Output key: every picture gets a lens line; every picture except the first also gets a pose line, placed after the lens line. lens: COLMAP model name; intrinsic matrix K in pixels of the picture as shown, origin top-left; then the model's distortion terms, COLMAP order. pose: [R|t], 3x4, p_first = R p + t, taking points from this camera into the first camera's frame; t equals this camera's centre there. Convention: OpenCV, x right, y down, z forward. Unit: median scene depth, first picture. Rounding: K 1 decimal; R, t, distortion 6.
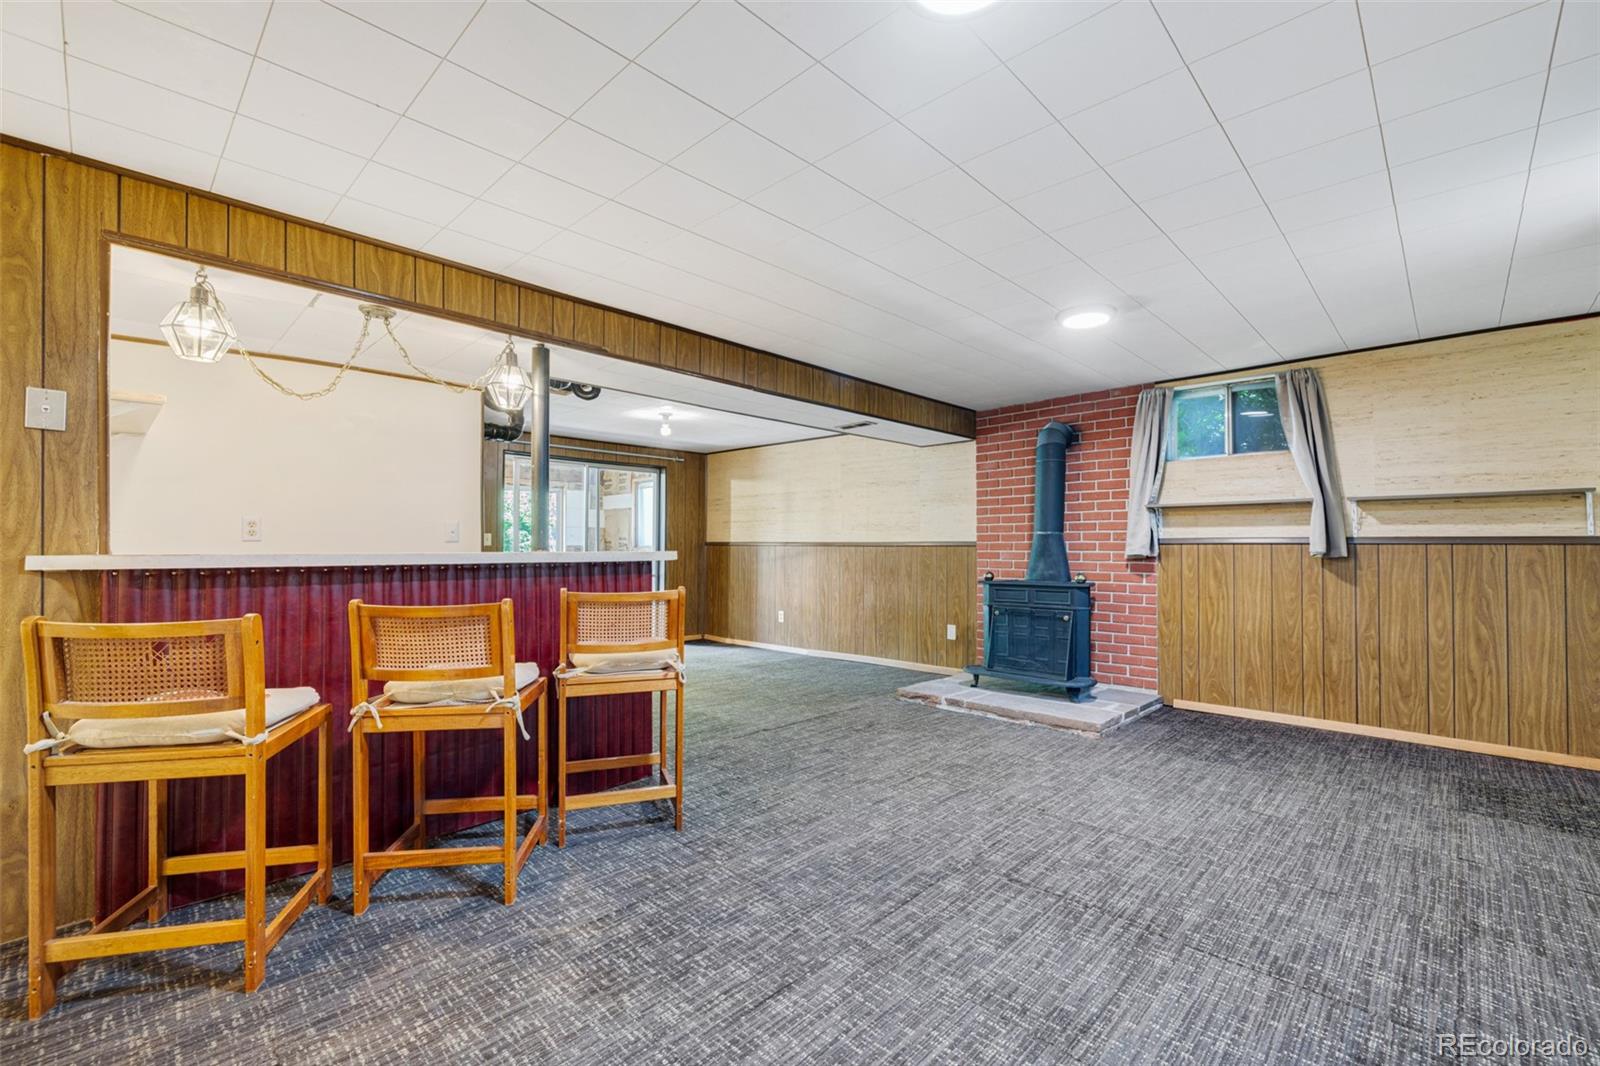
lens RADIAL K [[689.8, 0, 798.5], [0, 689.8, 540.9], [0, 0, 1]] dist [-0.001940, 0.000307]
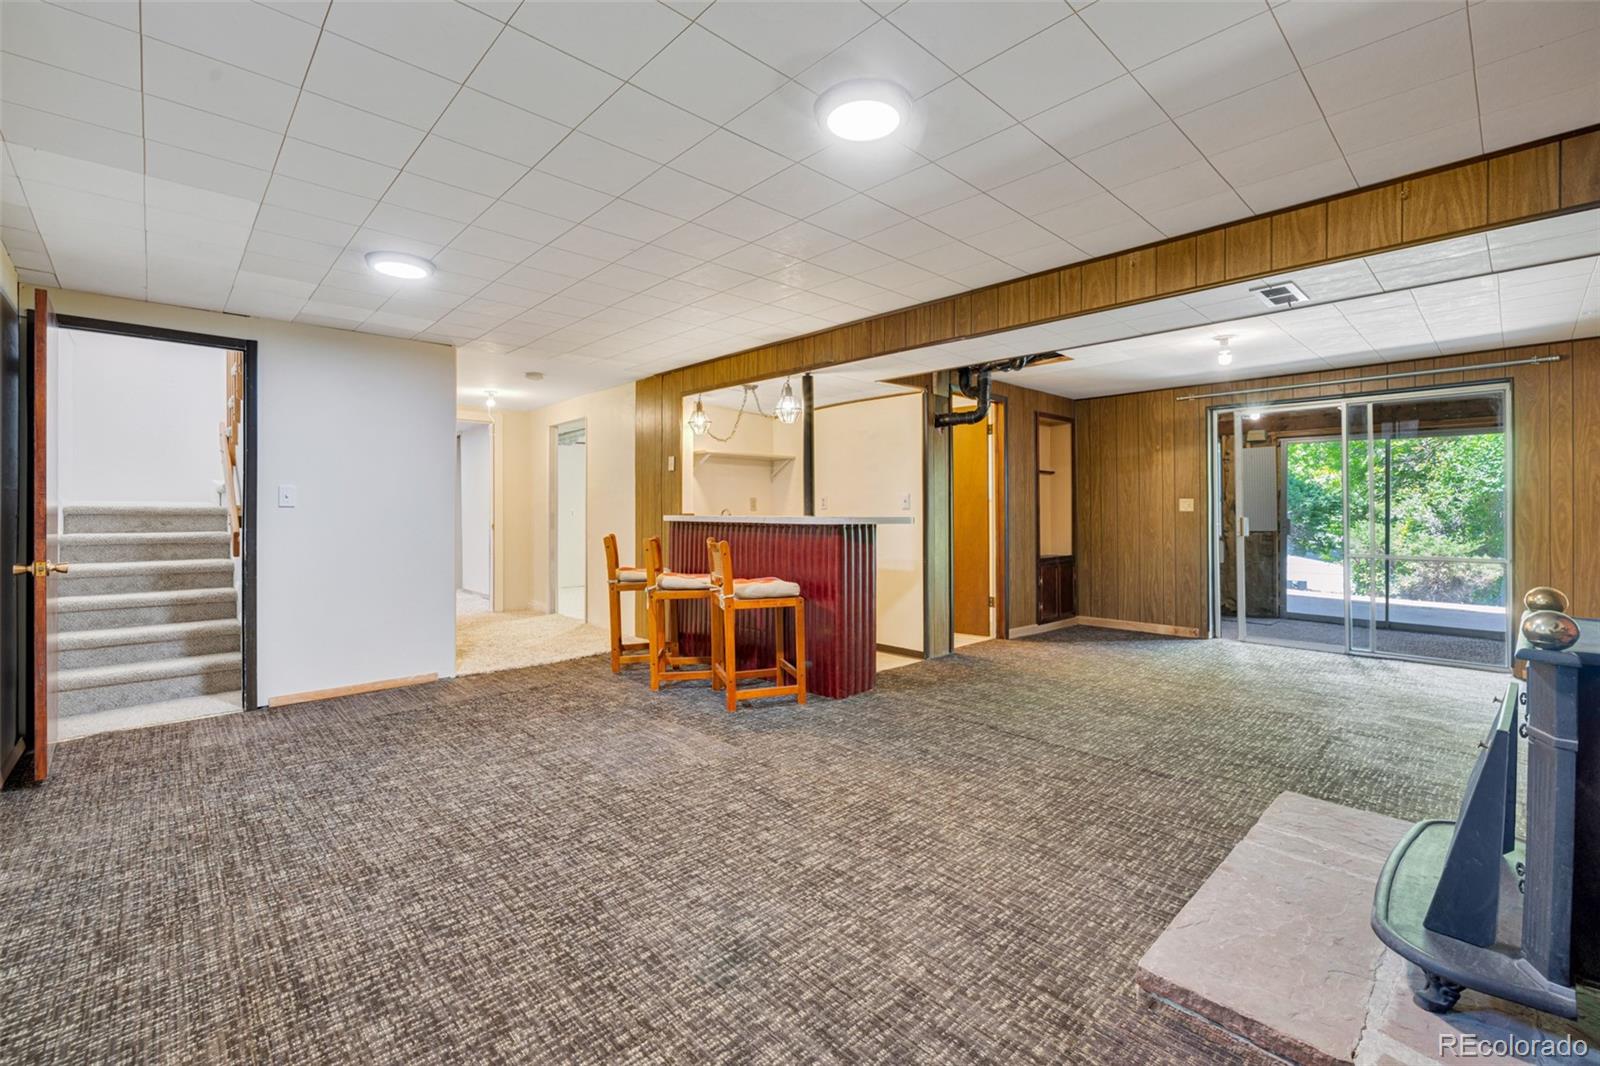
lens RADIAL K [[689.8, 0, 790.5], [0, 689.8, 508.9], [0, 0, 1]] dist [-0.001940, 0.000307]
pose [[-0.063346, -0.003130, -0.997987, 1.278601], [0.006509, 0.999973, -0.003549, 0.006379], [0.997970, -0.006720, -0.063324, 1.253047]]
